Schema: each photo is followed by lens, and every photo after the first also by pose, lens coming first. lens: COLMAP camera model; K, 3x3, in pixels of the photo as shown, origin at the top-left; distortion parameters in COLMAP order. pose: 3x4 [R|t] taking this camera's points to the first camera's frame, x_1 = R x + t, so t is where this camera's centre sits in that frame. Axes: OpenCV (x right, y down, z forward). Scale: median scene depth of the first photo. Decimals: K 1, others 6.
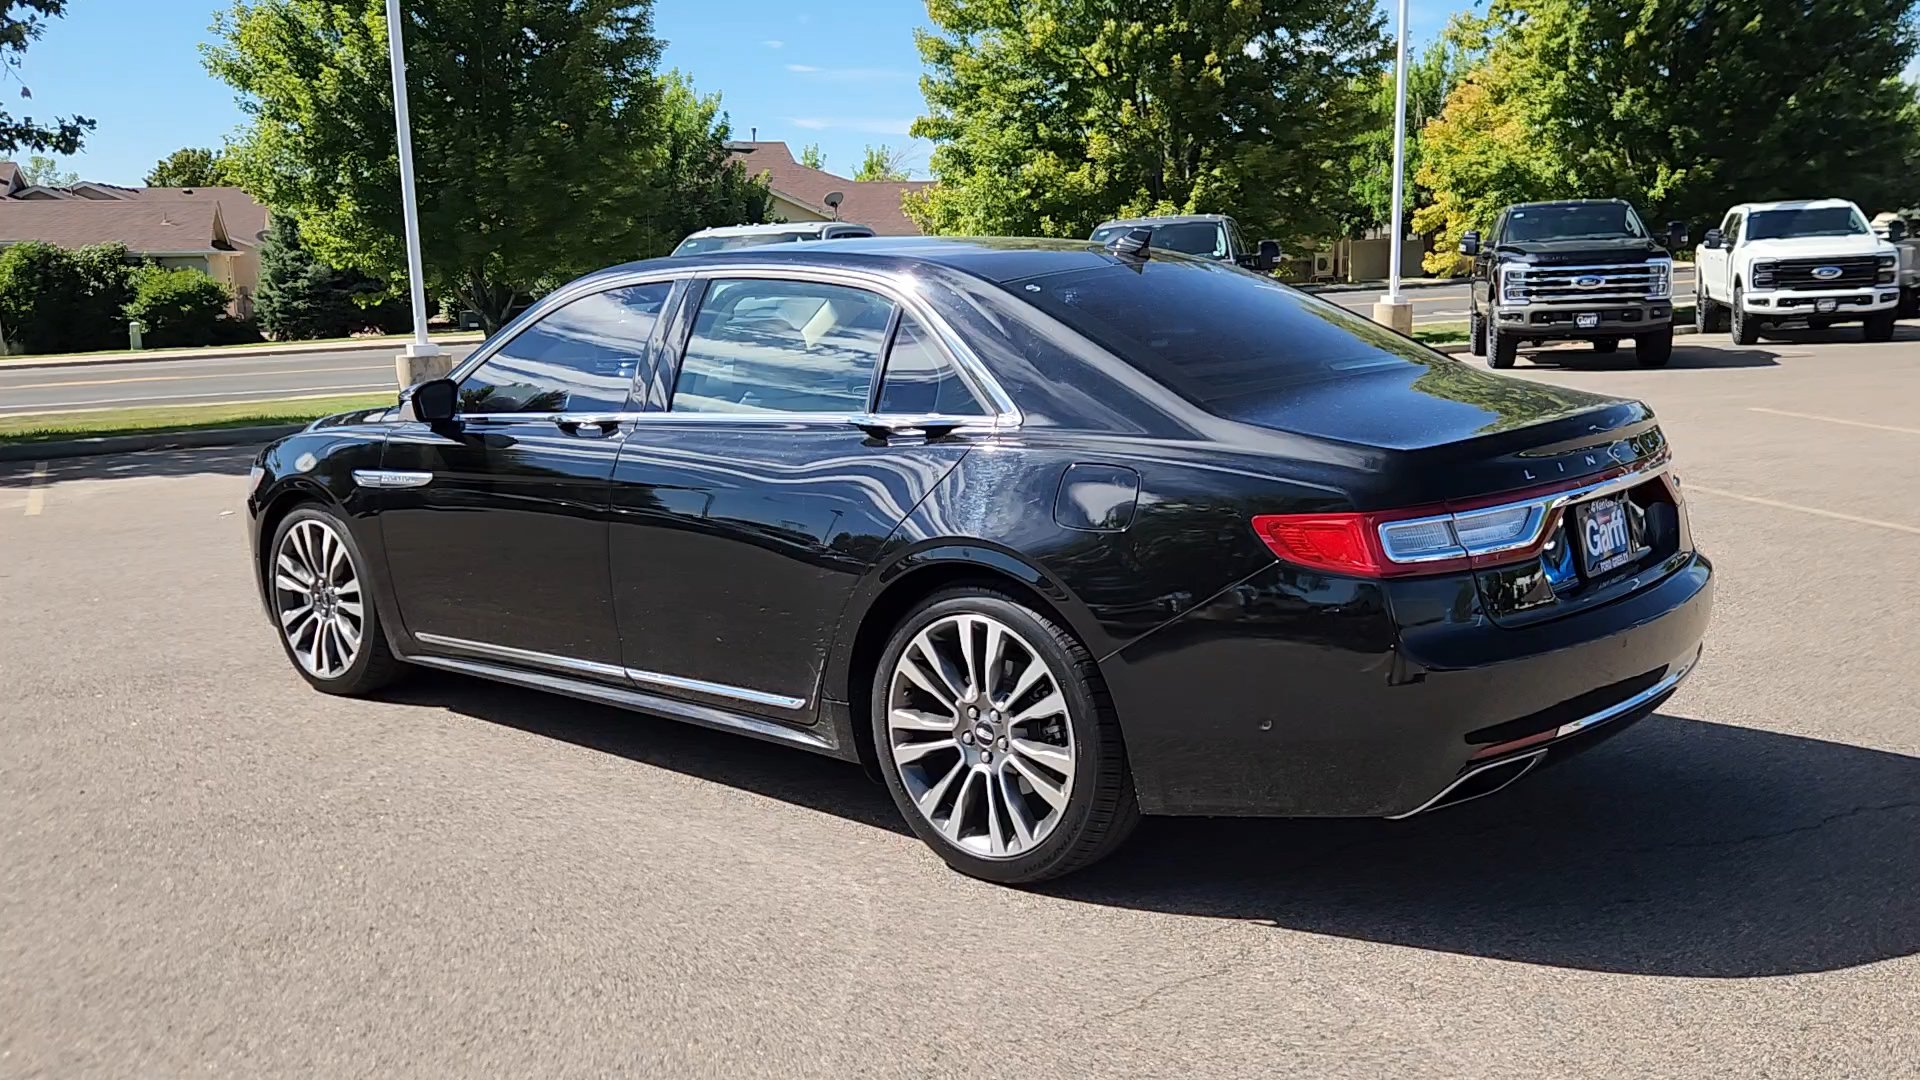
lens RADIAL K [[1620.7, 0, 946.9], [0, 1620.7, 545.2], [0, 0, 1]] dist [0.034250, -0.025558]
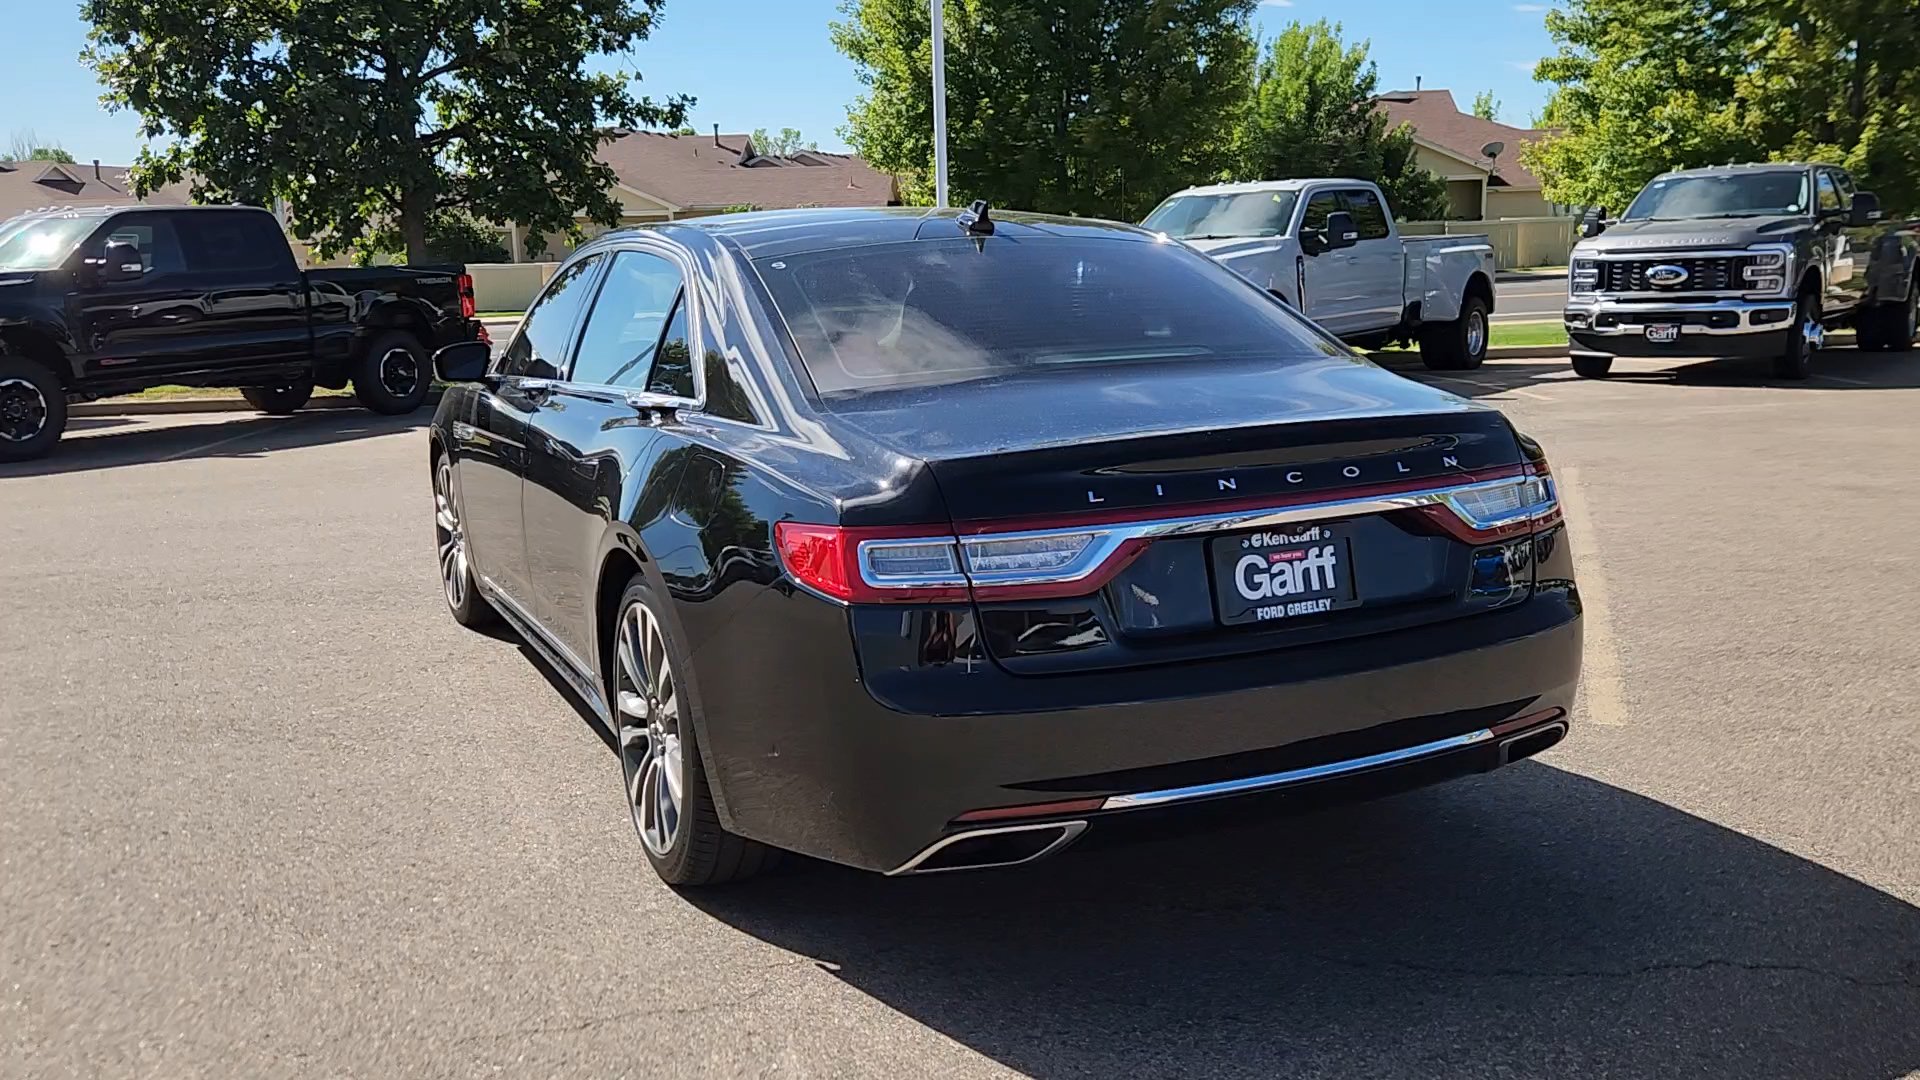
lens RADIAL K [[1620.7, 0, 946.9], [0, 1620.7, 545.2], [0, 0, 1]] dist [0.034250, -0.025558]
pose [[0.915104, 0.076489, -0.395896, 0.081402], [-0.065987, 0.997014, 0.040101, -0.006072], [0.397781, -0.010572, 0.917420, 0.026003]]
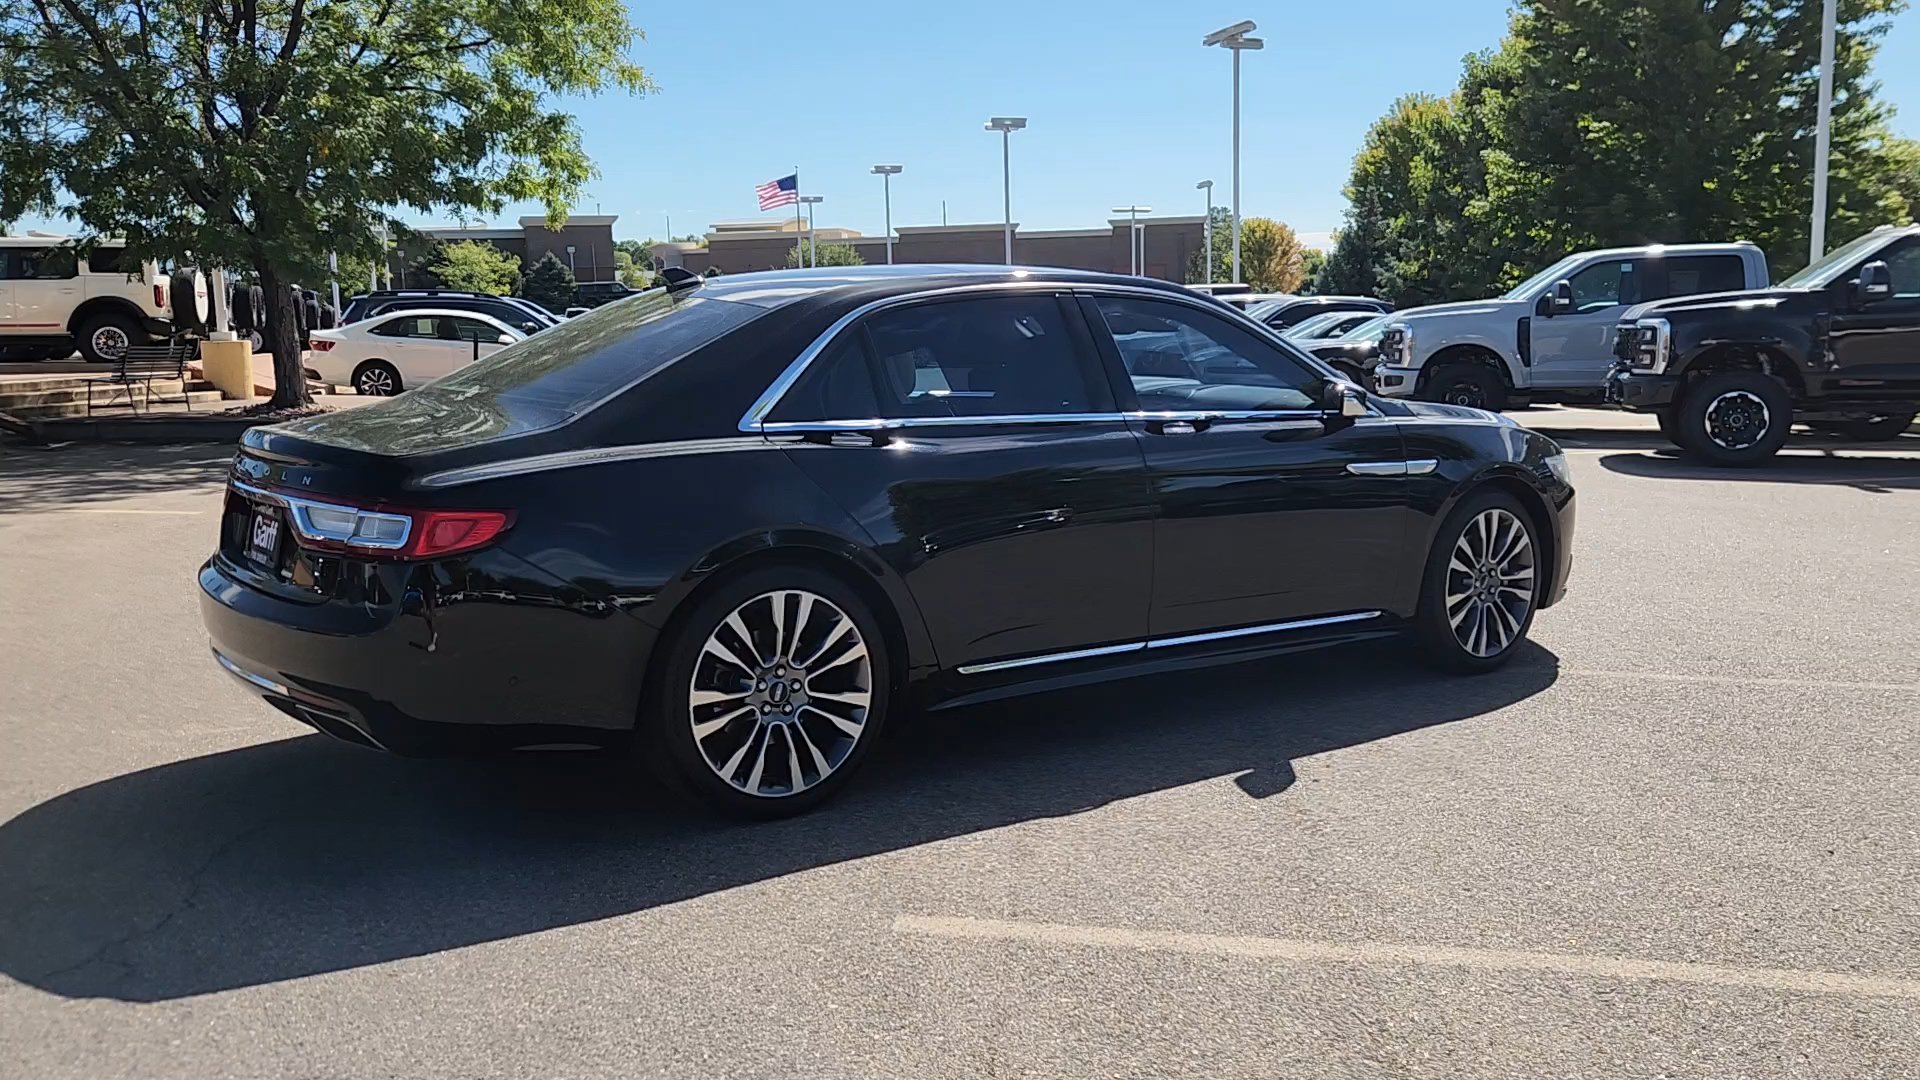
lens RADIAL K [[1620.7, 0, 946.9], [0, 1620.7, 545.2], [0, 0, 1]] dist [0.034250, -0.025558]
pose [[-0.225188, 0.173136, -0.958809, 0.207726], [-0.141245, 0.967888, 0.207948, -0.046026], [0.964023, 0.182254, -0.193502, 0.246688]]
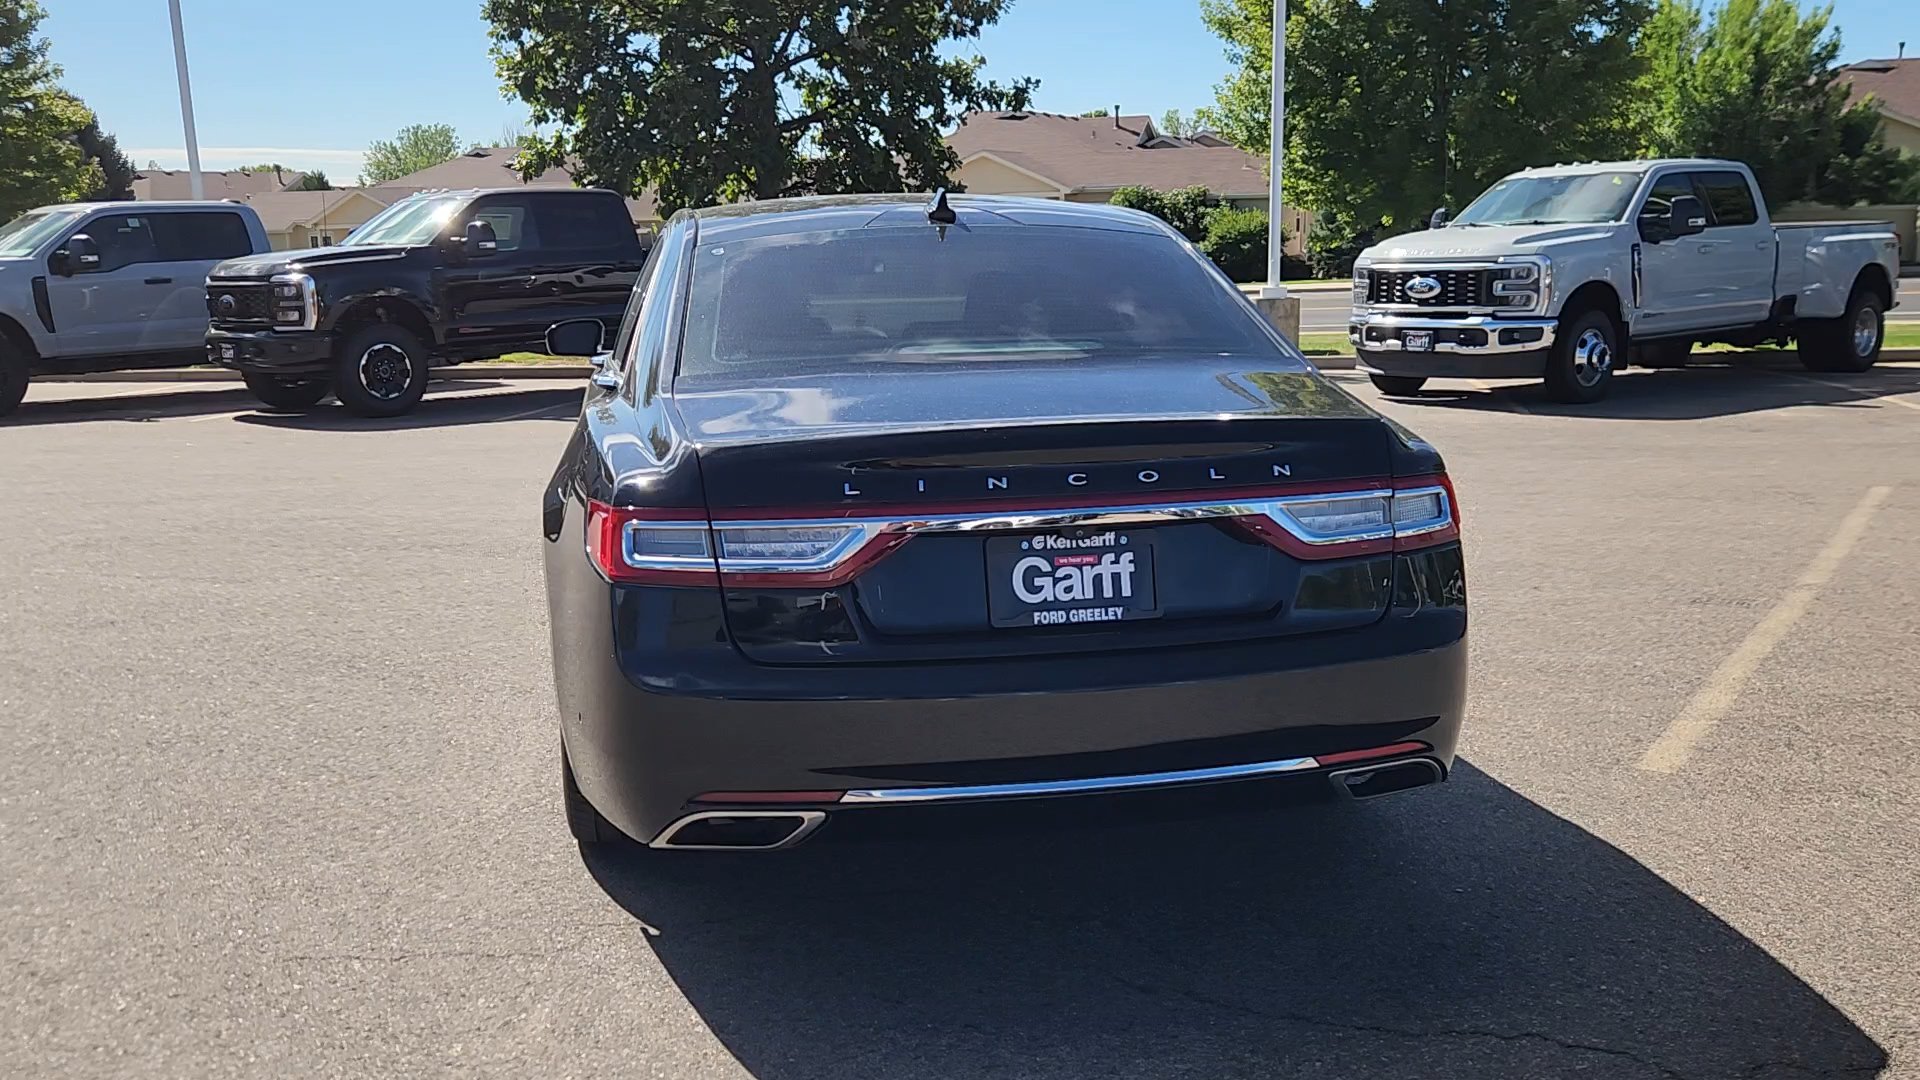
lens RADIAL K [[1620.7, 0, 946.9], [0, 1620.7, 545.2], [0, 0, 1]] dist [0.034250, -0.025558]
pose [[0.786228, 0.129111, -0.604299, 0.118677], [-0.107199, 0.991599, 0.072387, -0.010487], [0.608568, 0.007868, 0.793463, 0.047955]]
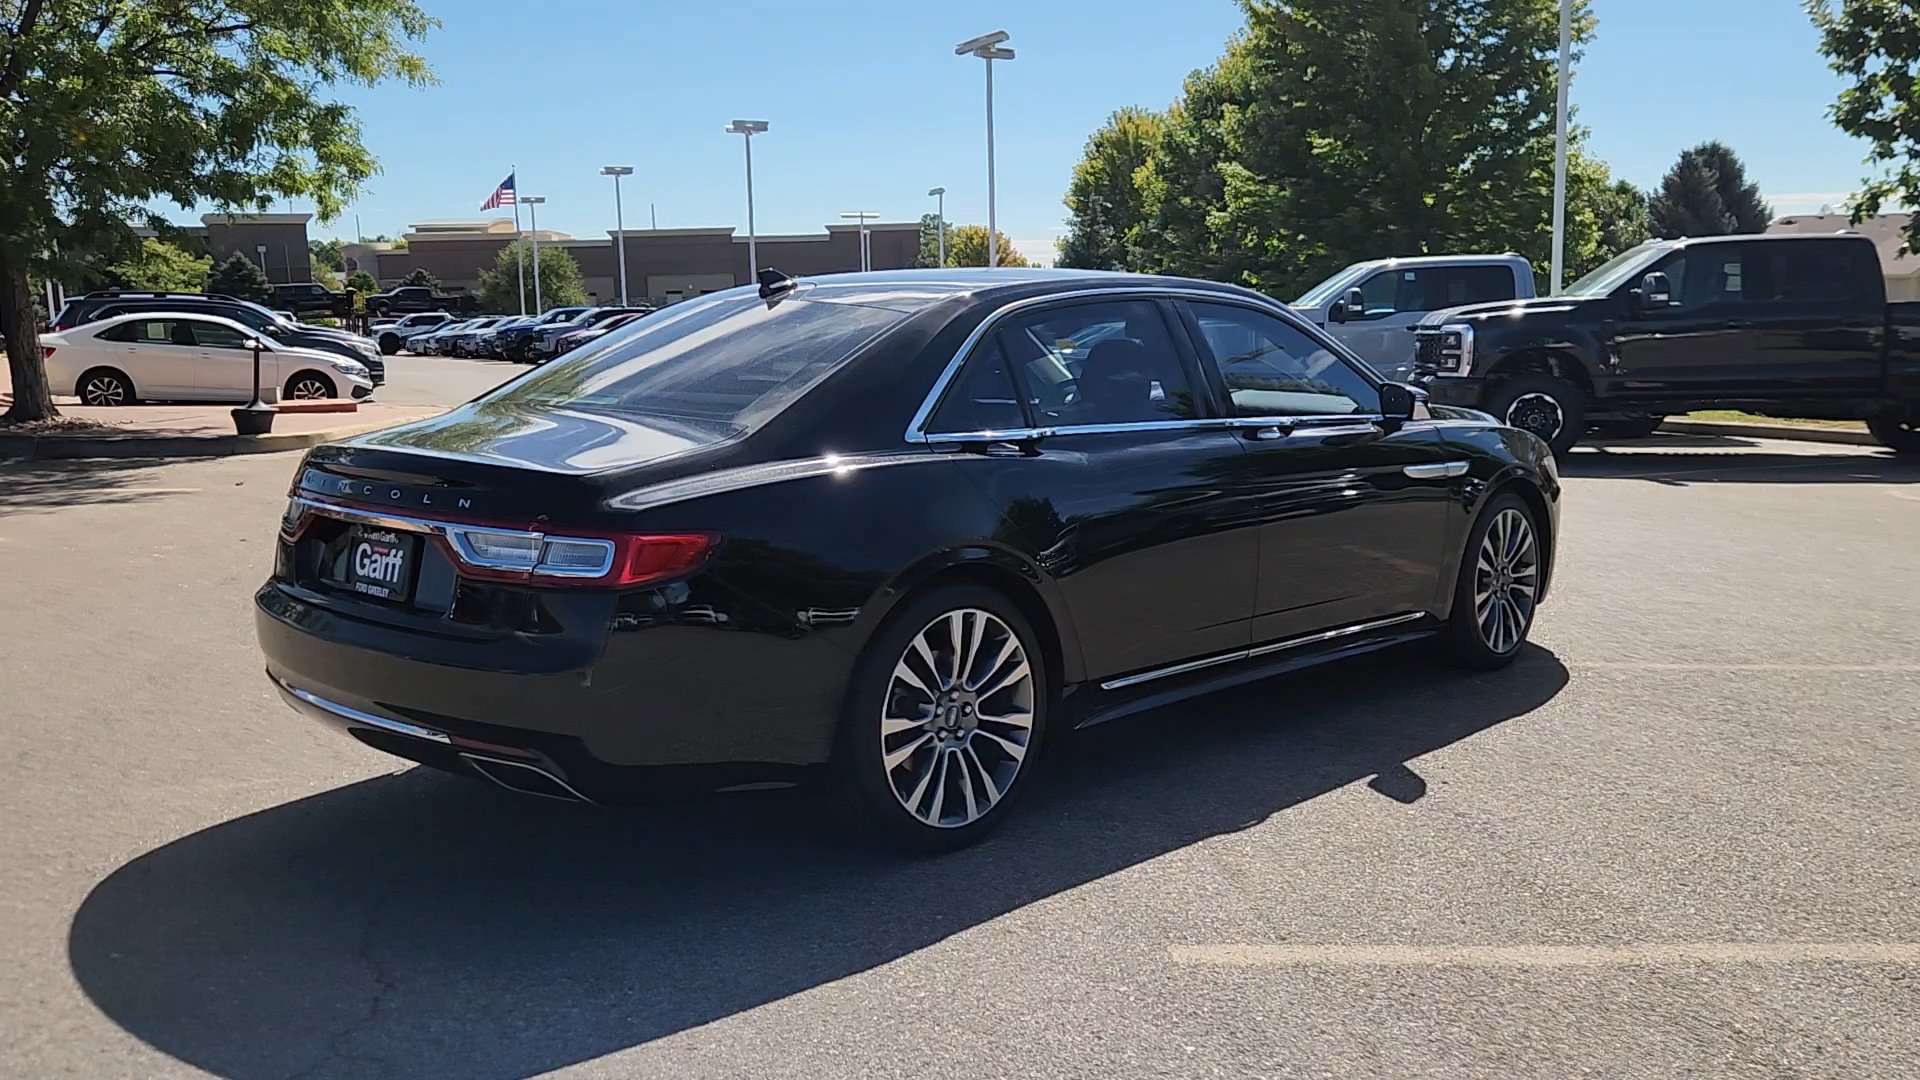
lens RADIAL K [[1620.7, 0, 946.9], [0, 1620.7, 545.2], [0, 0, 1]] dist [0.034250, -0.025558]
pose [[-0.051416, 0.173410, -0.983507, 0.207229], [-0.152496, 0.971897, 0.179335, -0.038719], [0.986966, 0.159201, -0.023527, 0.199954]]
